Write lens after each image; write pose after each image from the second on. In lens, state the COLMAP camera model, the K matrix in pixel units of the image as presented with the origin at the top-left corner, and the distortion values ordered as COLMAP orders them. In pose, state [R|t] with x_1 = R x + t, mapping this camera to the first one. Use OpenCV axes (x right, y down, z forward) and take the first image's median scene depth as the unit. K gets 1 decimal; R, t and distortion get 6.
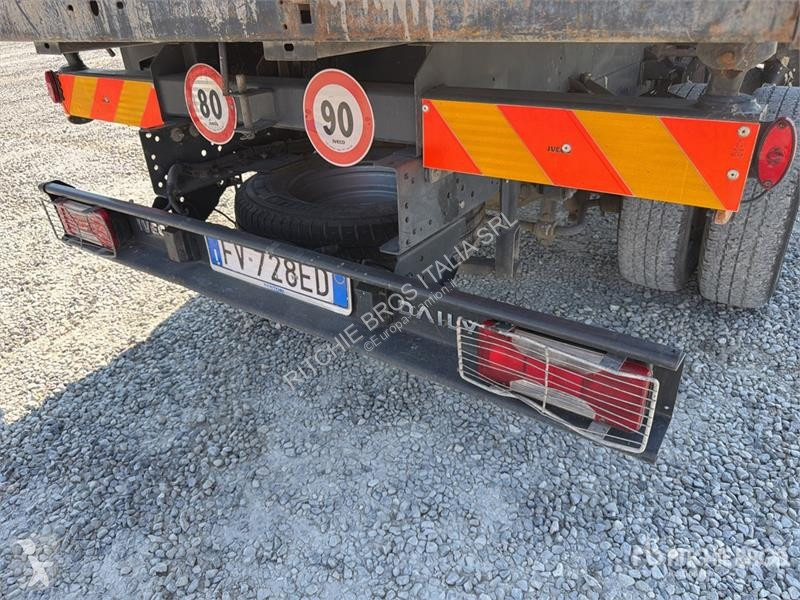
lens RADIAL K [[560.7, 0, 397.7], [0, 560.7, 301.5], [0, 0, 1]] dist [0.059568, -0.089793]
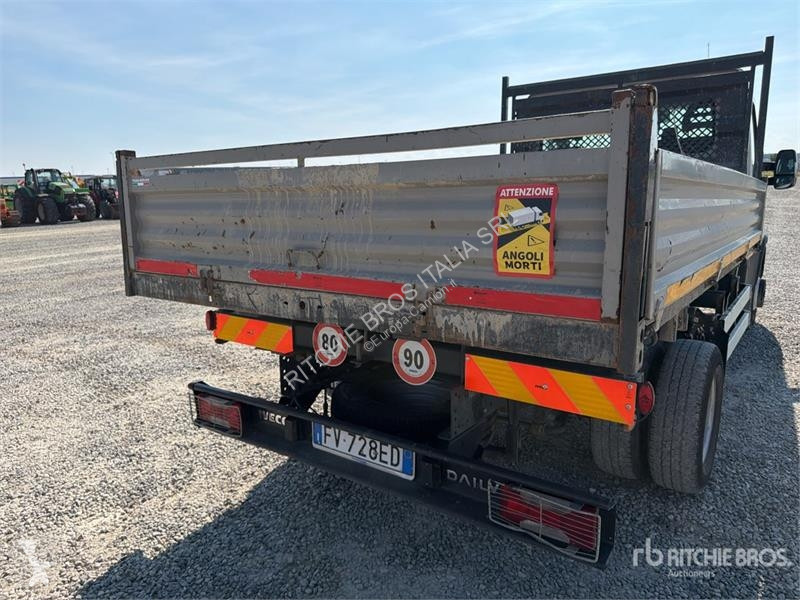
lens RADIAL K [[560.7, 0, 397.7], [0, 560.7, 301.5], [0, 0, 1]] dist [0.059568, -0.089793]
pose [[0.999192, 0.040113, -0.002382, -0.123683], [-0.038645, 0.942987, -0.330578, 0.065445], [-0.011014, 0.330403, 0.943776, -0.538033]]
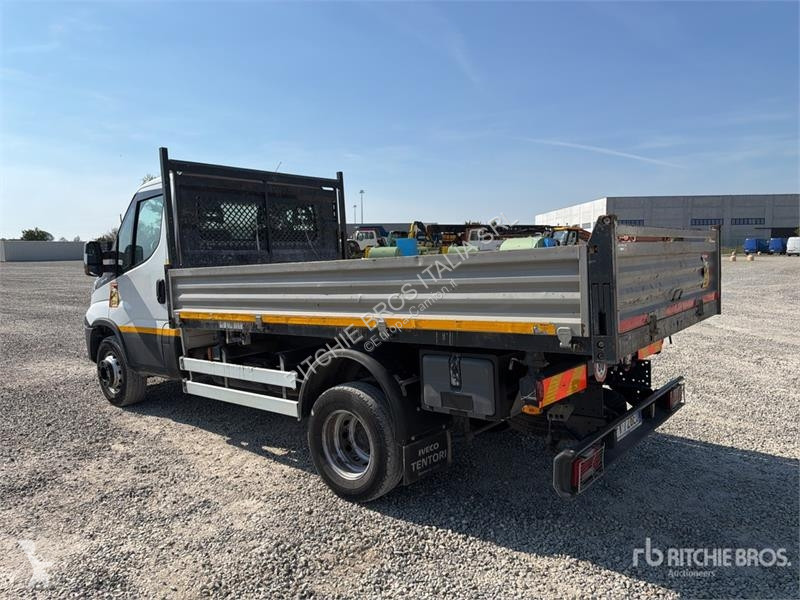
lens RADIAL K [[555.5, 0, 387.3], [0, 555.5, 301.5], [0, 0, 1]] dist [0.049914, -0.062723]
pose [[0.099387, -0.018910, 0.994869, -2.447285], [0.519878, 0.853494, -0.035713, -0.860791], [-0.848439, 0.520760, 0.094657, 1.270261]]
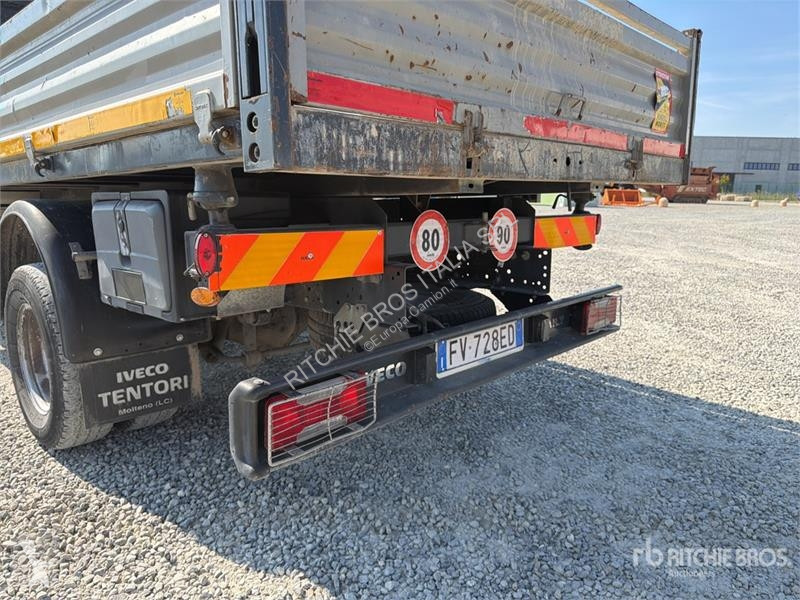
lens RADIAL K [[555.5, 0, 387.3], [0, 555.5, 301.5], [0, 0, 1]] dist [0.049914, -0.062723]
pose [[0.160746, -0.118886, 0.979810, -1.473850], [0.484381, 0.874451, 0.026636, -0.282392], [-0.859962, 0.470320, 0.198151, 0.824654]]
